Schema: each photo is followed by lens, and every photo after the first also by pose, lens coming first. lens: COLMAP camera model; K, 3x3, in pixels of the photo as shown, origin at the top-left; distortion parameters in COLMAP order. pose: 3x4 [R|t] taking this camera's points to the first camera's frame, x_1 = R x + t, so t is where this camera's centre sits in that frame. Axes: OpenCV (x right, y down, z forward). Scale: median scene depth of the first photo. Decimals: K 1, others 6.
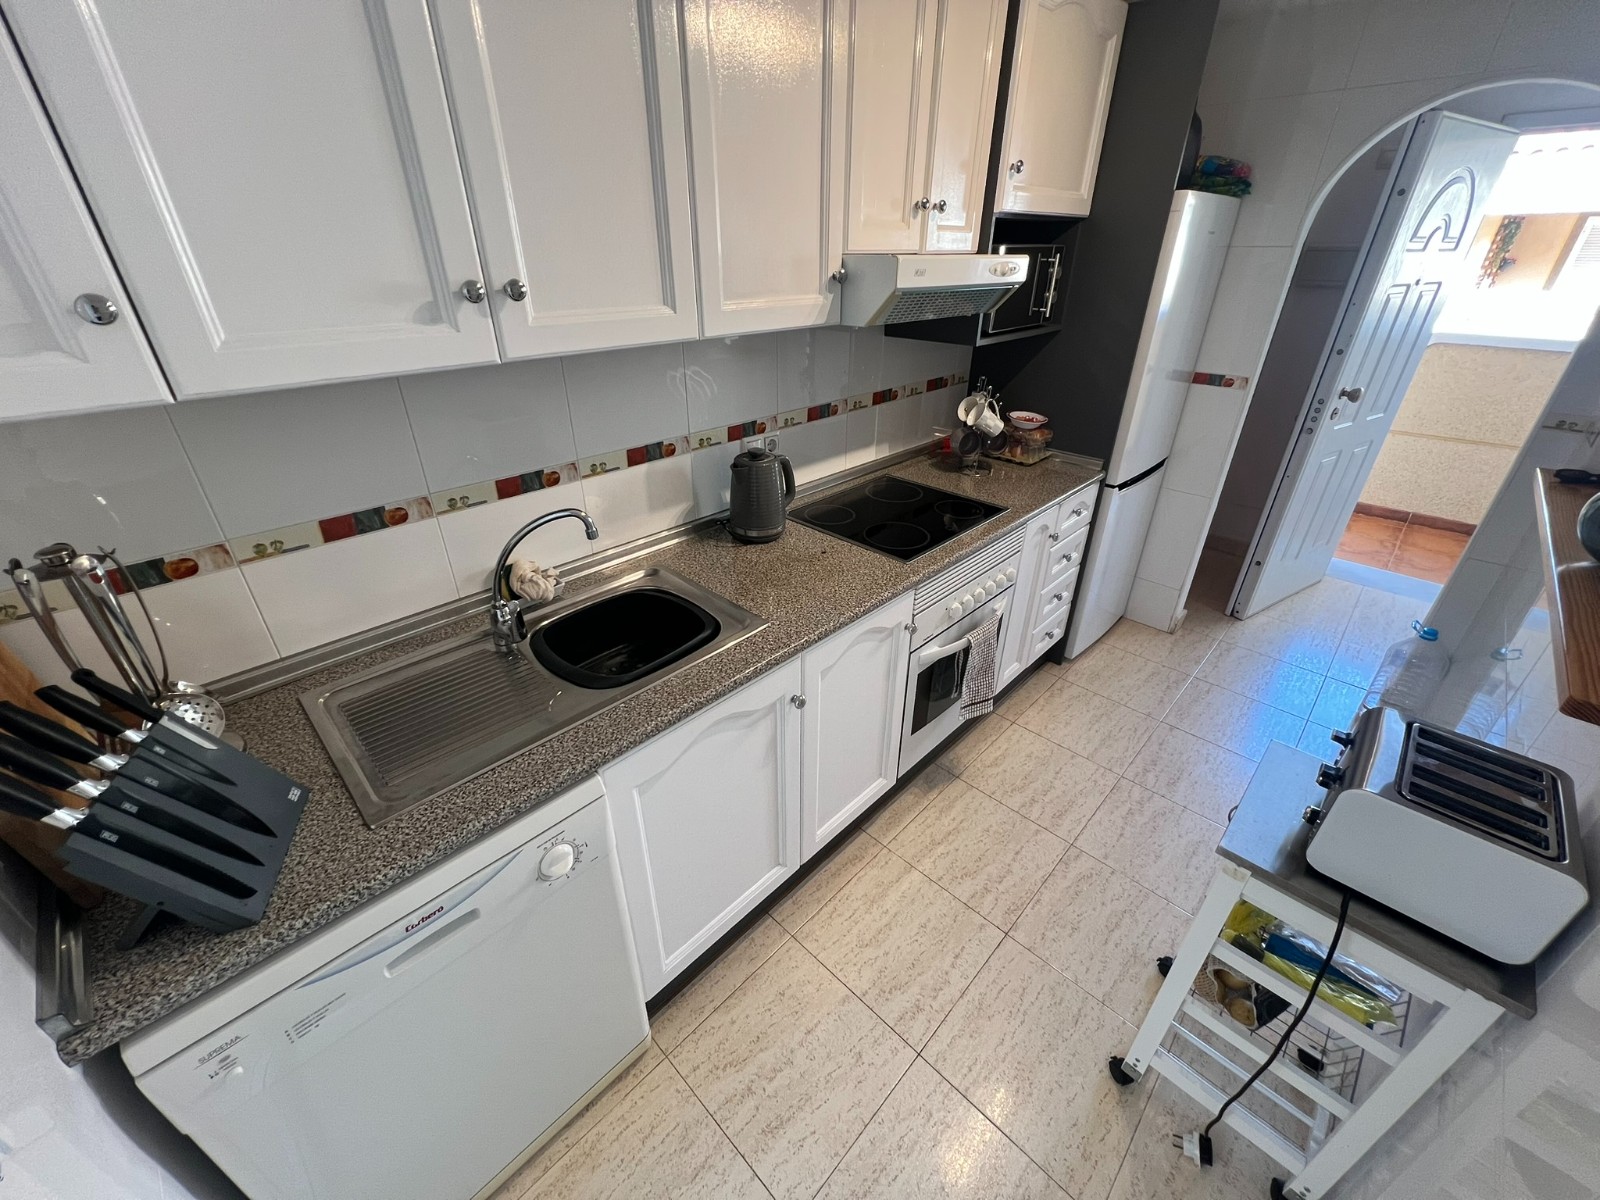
lens RADIAL K [[620.7, 0, 796.3], [0, 620.7, 610.7], [0, 0, 1]] dist [0.000661, 0.000120]
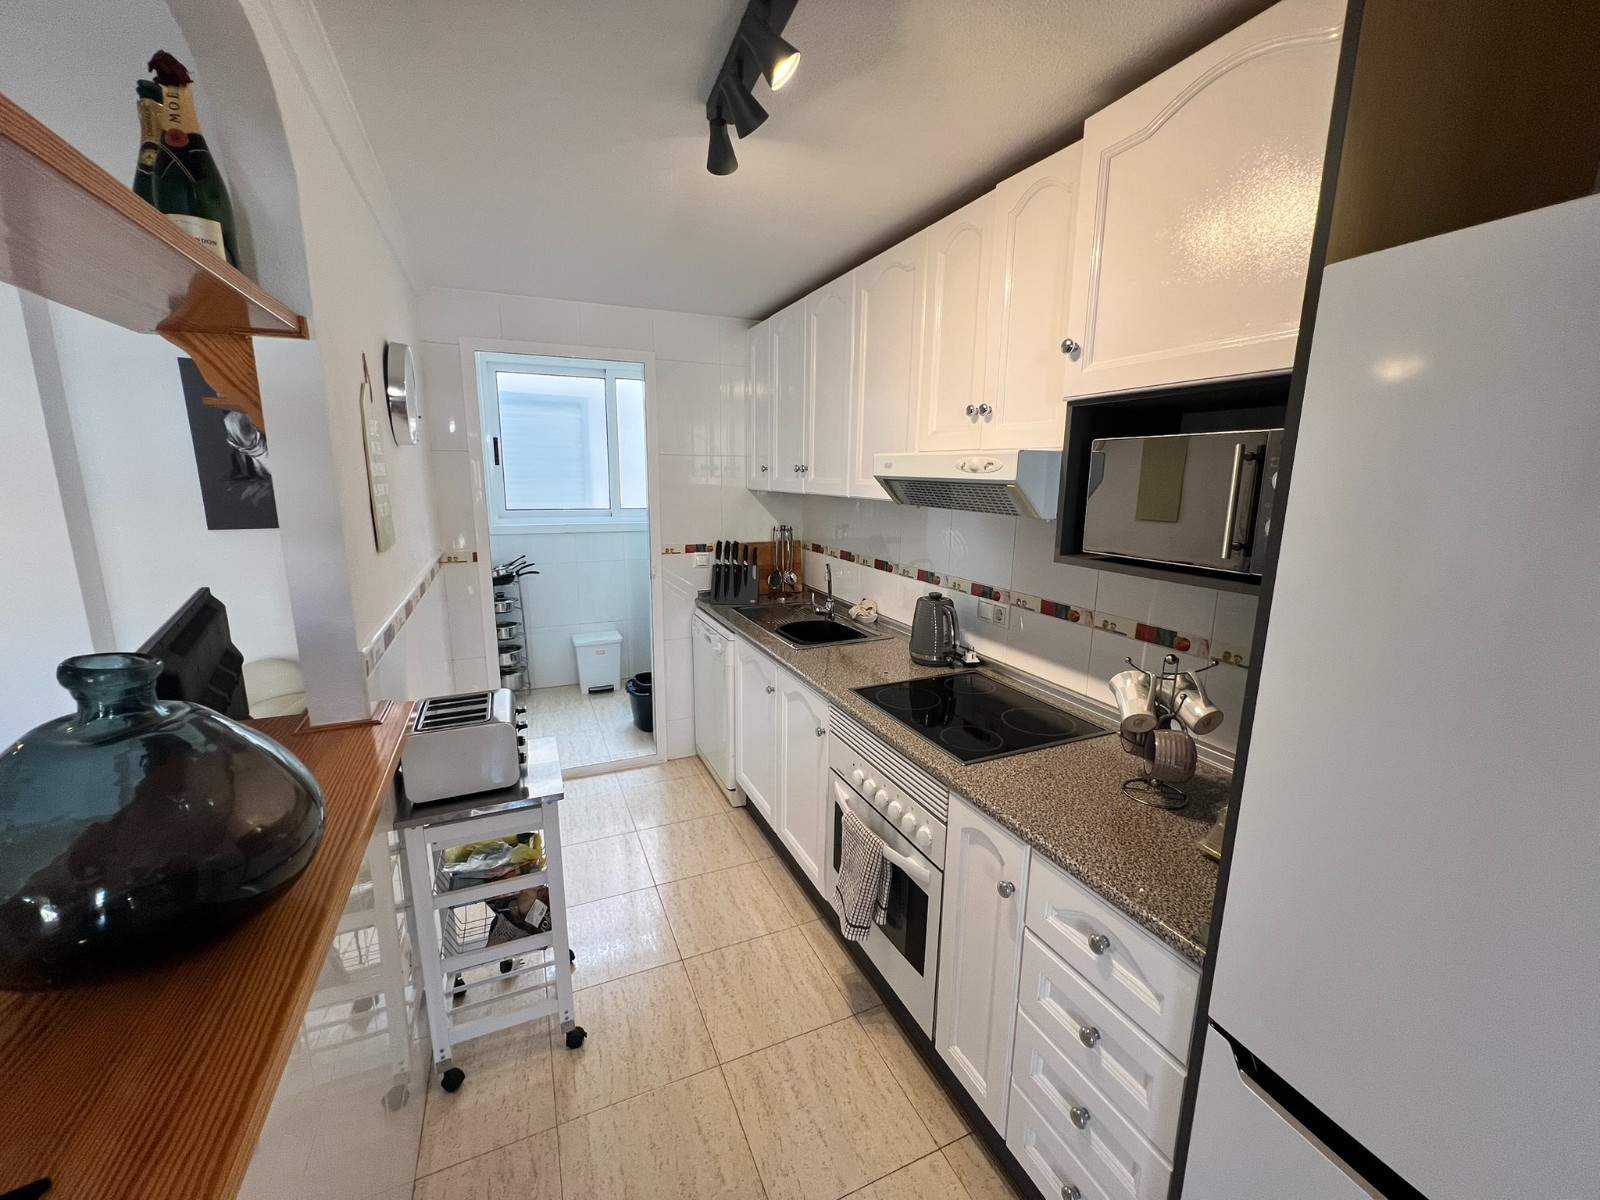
lens RADIAL K [[641.1, 0, 794.8], [0, 641.1, 594.9], [0, 0, 1]] dist [-0.001322, -0.000510]
pose [[-0.367505, 0.211345, -0.905689, 1.186360], [-0.433886, 0.822400, 0.367969, -0.600930], [0.822607, 0.528197, -0.210536, 1.013516]]
